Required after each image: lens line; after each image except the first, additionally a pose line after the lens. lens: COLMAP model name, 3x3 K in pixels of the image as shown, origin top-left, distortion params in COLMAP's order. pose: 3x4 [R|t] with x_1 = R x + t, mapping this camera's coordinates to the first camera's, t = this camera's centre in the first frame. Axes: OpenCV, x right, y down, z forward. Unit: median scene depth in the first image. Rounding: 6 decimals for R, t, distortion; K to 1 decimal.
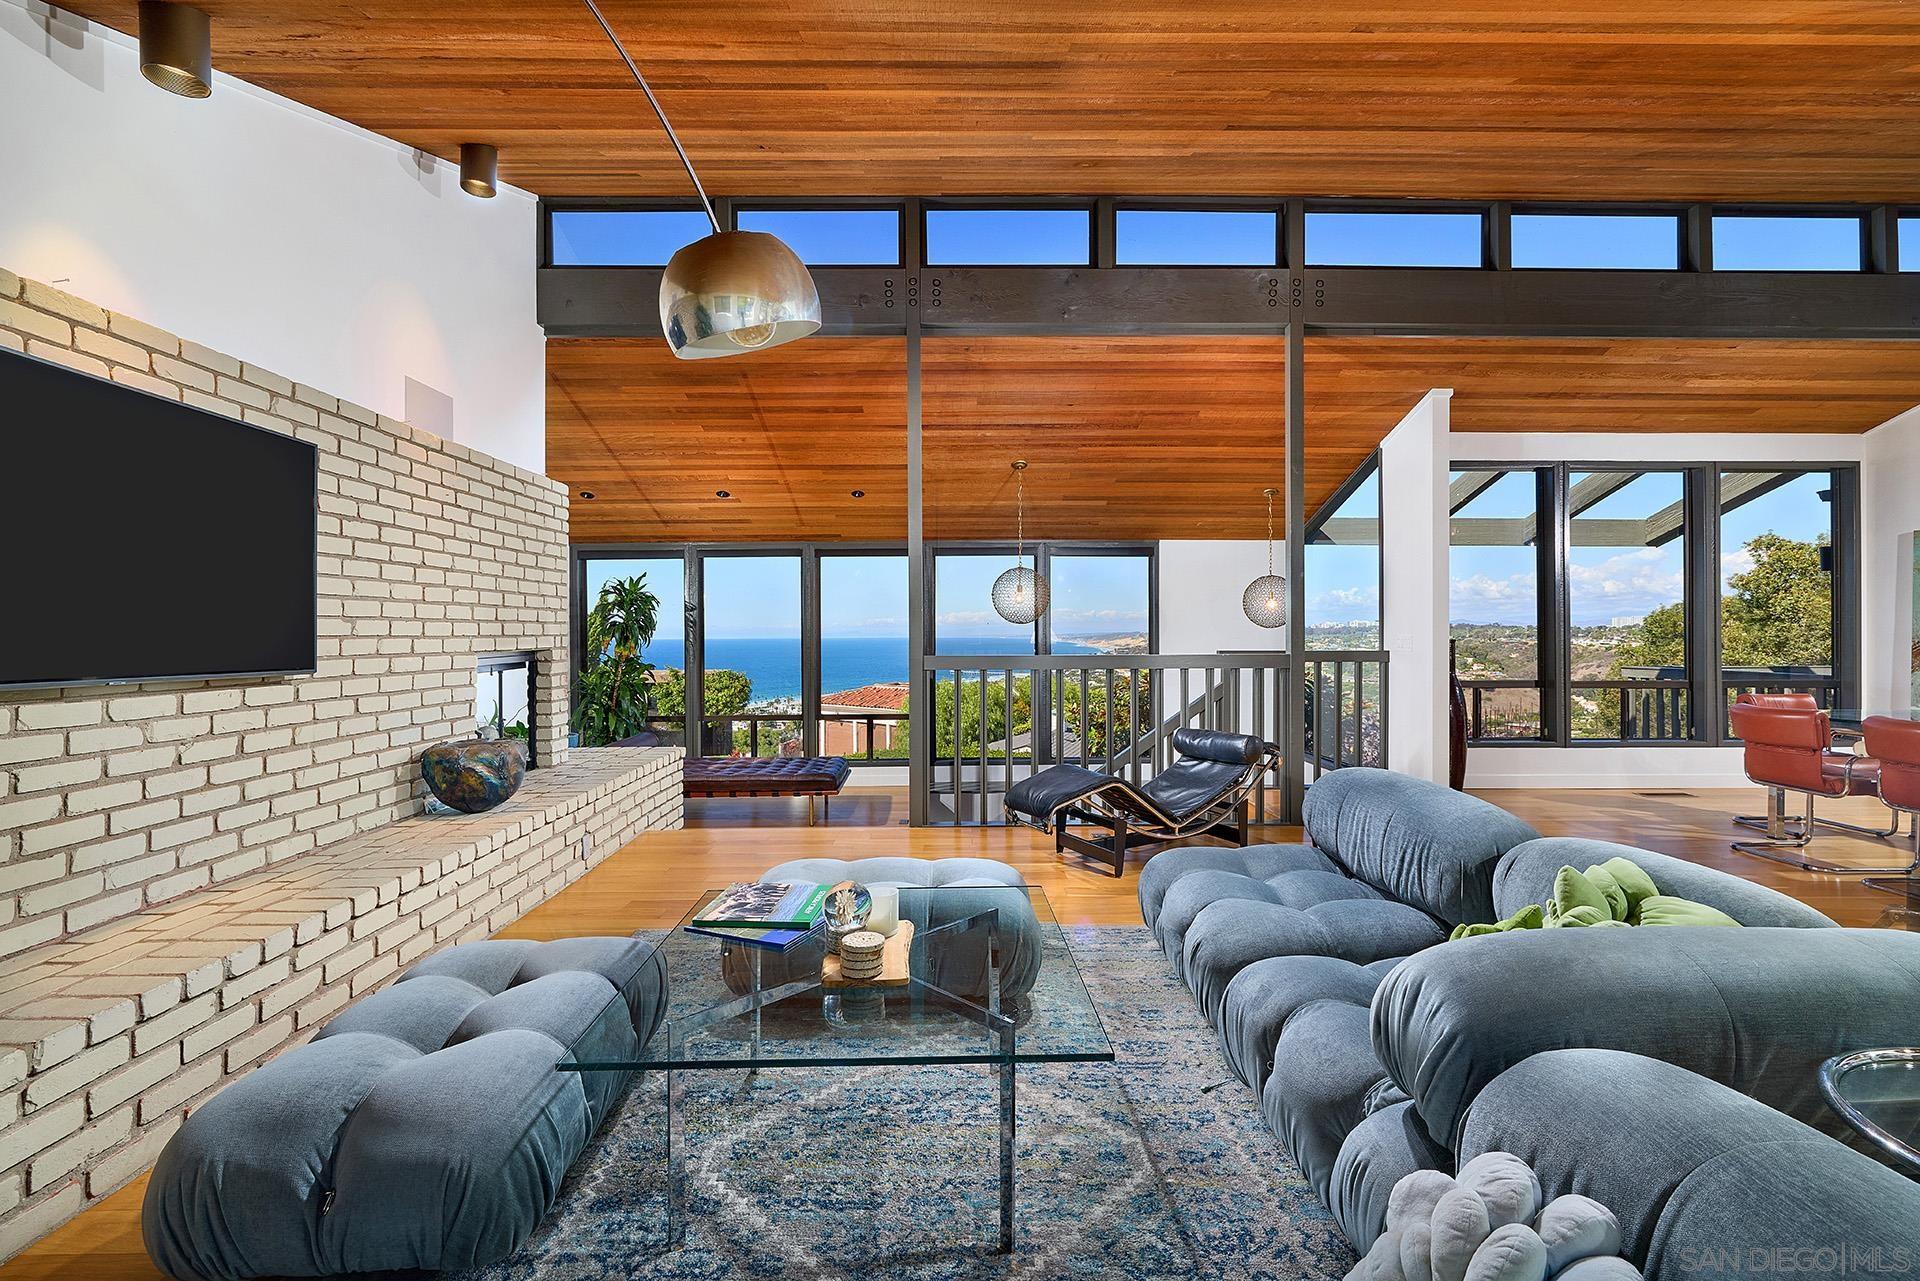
lens RADIAL K [[827.2, 0, 956.8], [0, 827.2, 642.1], [0, 0, 1]] dist [-0.000942, 0.000362]
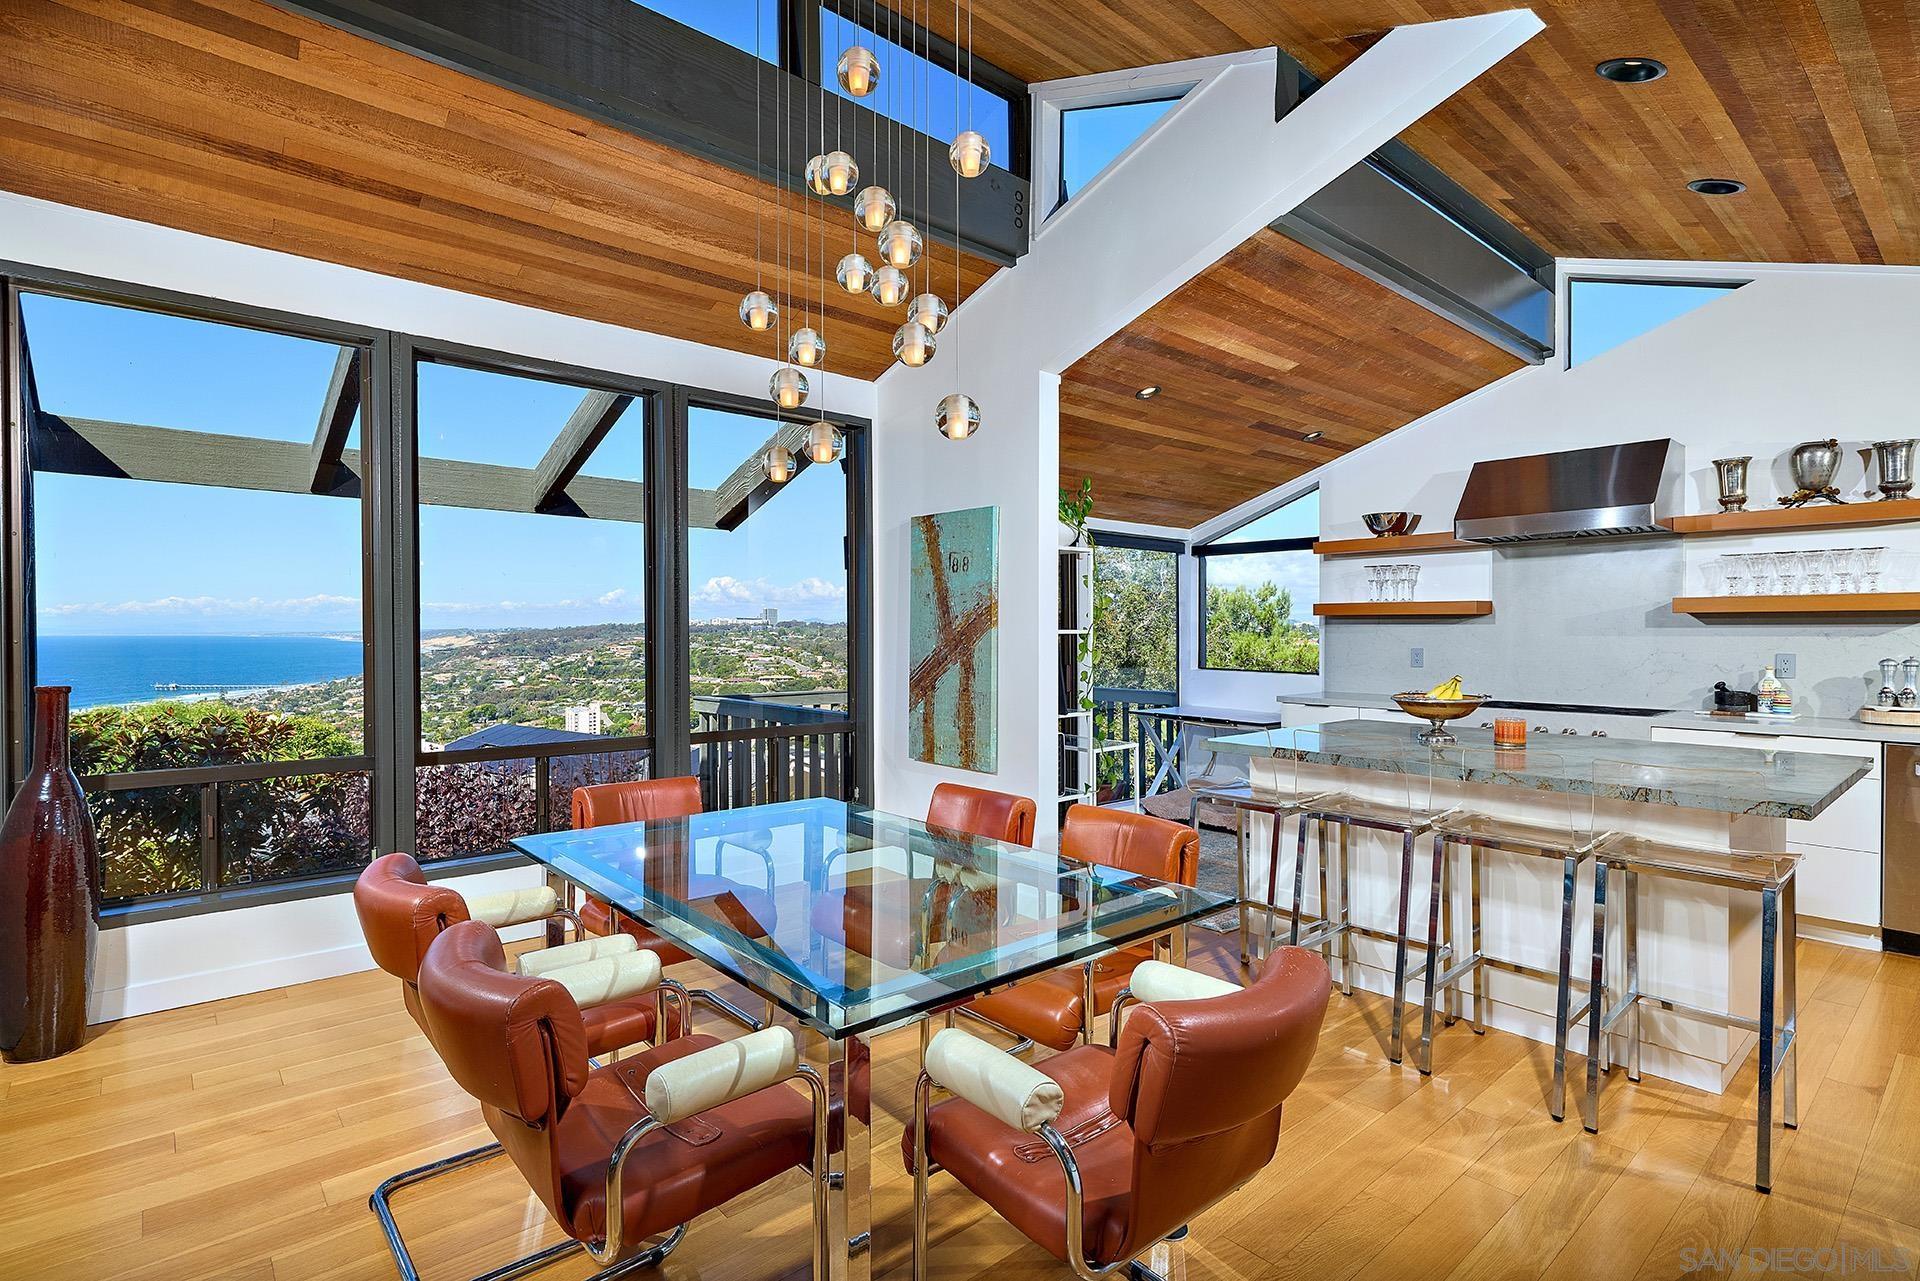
lens RADIAL K [[931.8, 0, 958.3], [0, 931.8, 637.3], [0, 0, 1]] dist [0.000539, -0.000814]
pose [[0.765018, -0.000423, 0.644009, 0.647048], [0.003010, 0.999991, -0.002919, -0.027821], [-0.644002, 0.004172, 0.765012, 0.342509]]
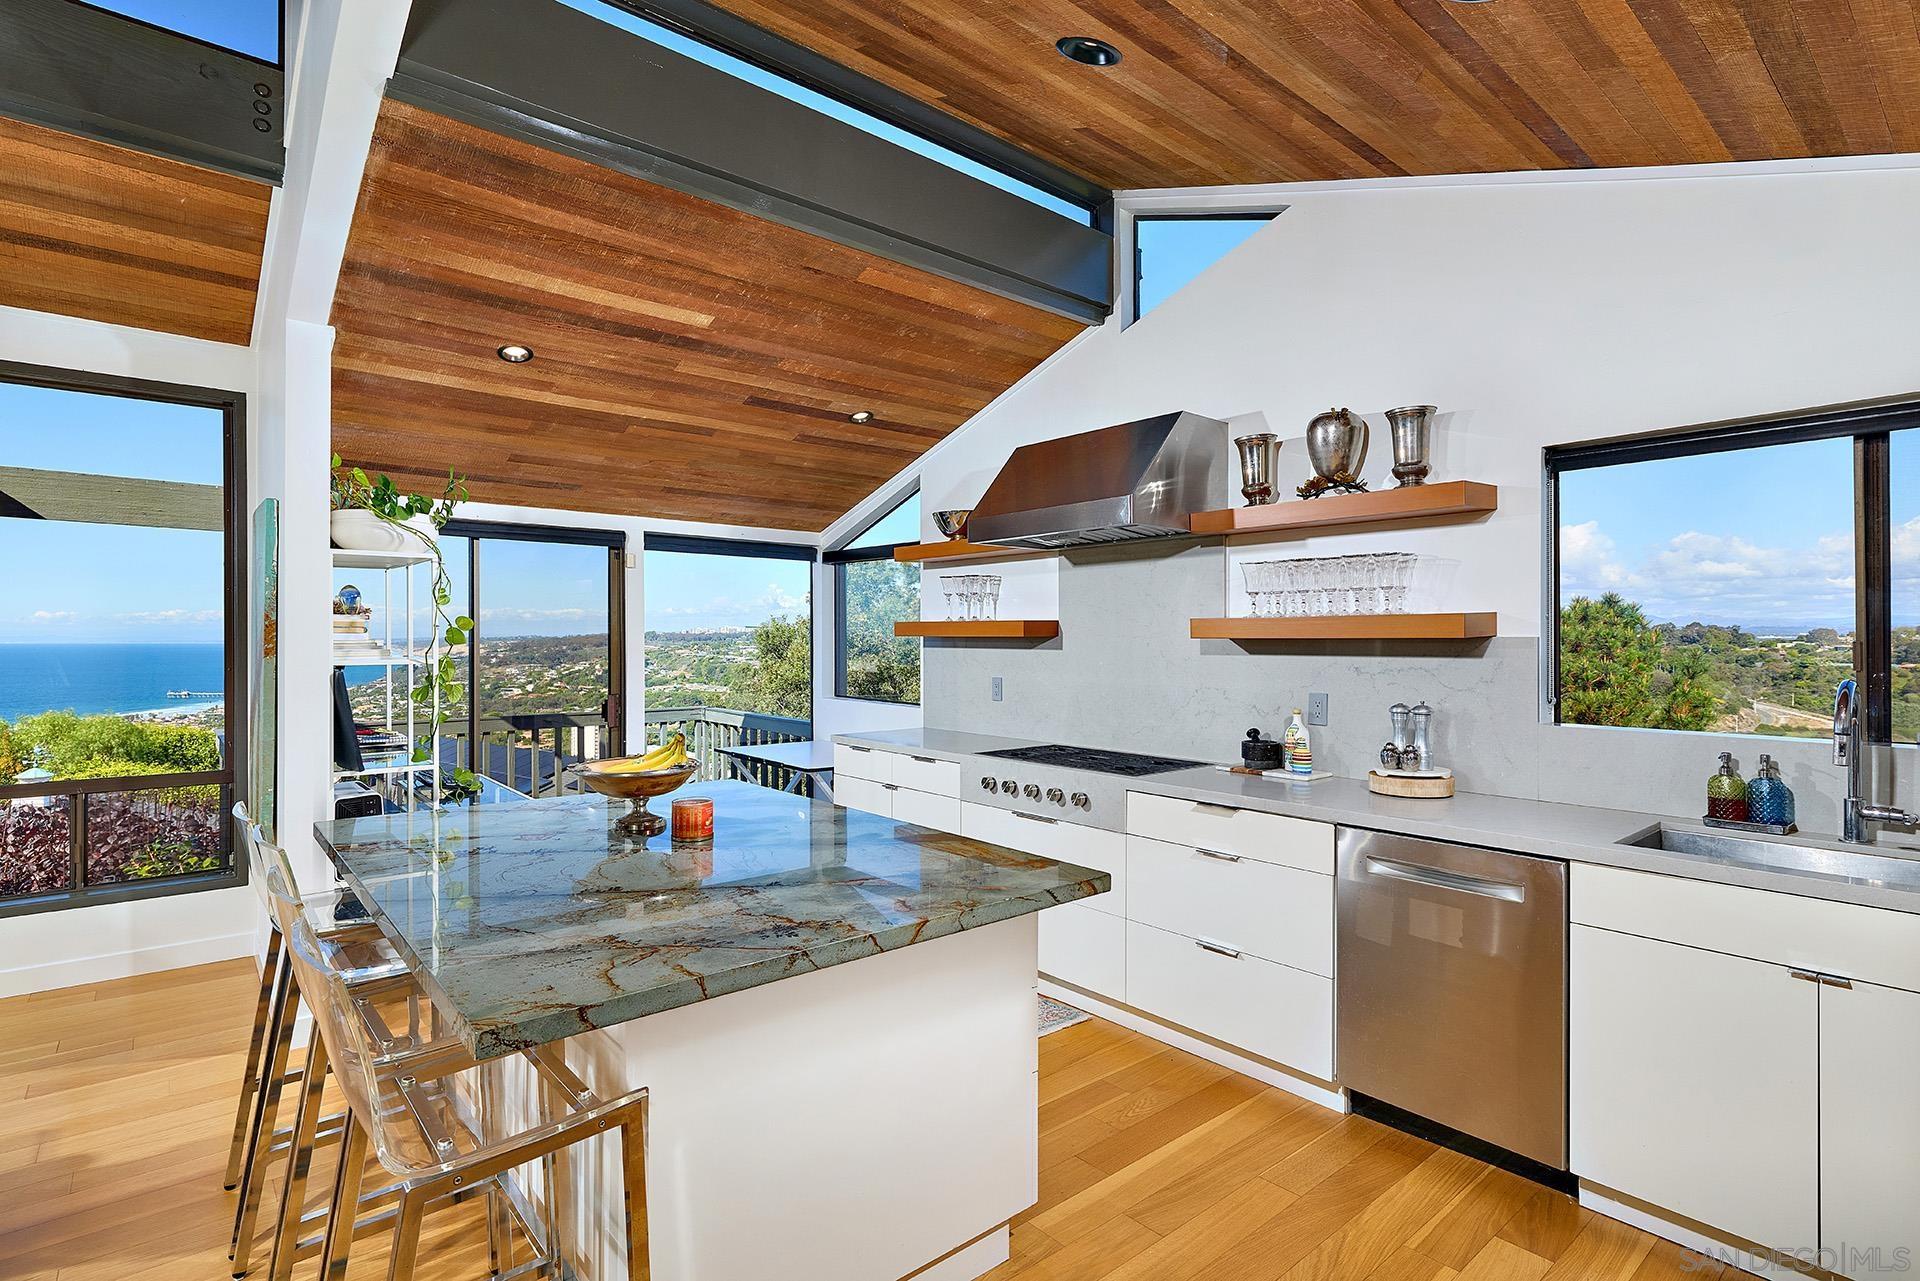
lens RADIAL K [[938.5, 0, 960.0], [0, 938.5, 640.5], [0, 0, 1]] dist [0.003326, -0.000541]
pose [[0.773172, 0.005472, 0.634173, 1.101918], [0.000380, 0.999959, -0.009091, -0.041716], [-0.634196, 0.007270, 0.773138, 0.182965]]
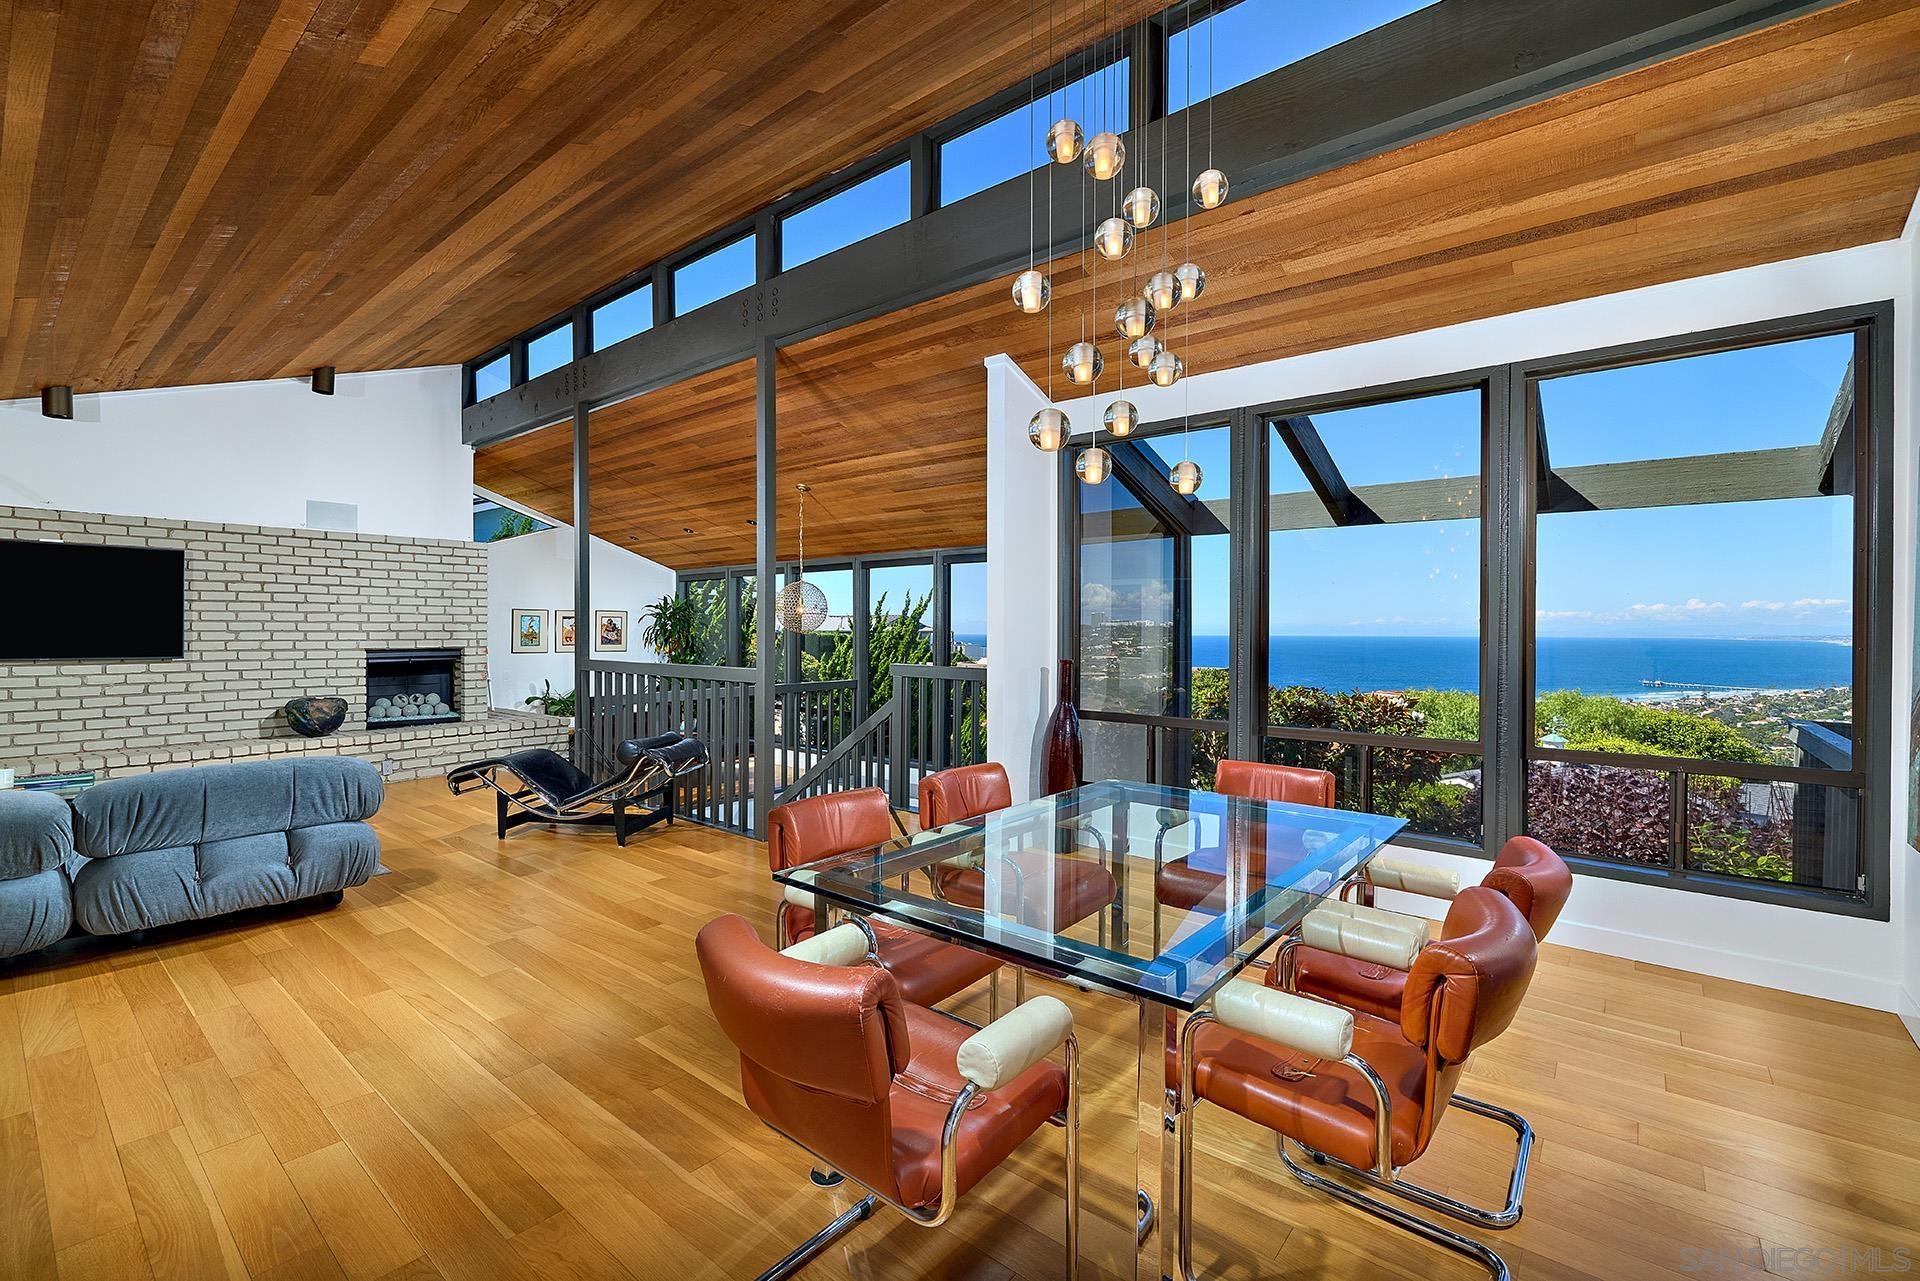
lens RADIAL K [[827.2, 0, 956.8], [0, 827.2, 642.1], [0, 0, 1]] dist [-0.000942, 0.000362]
pose [[0.760886, 0.018824, -0.648613, 1.037828], [-0.015390, 0.999821, 0.010963, -0.028170], [0.648703, 0.001641, 0.761040, 0.330594]]
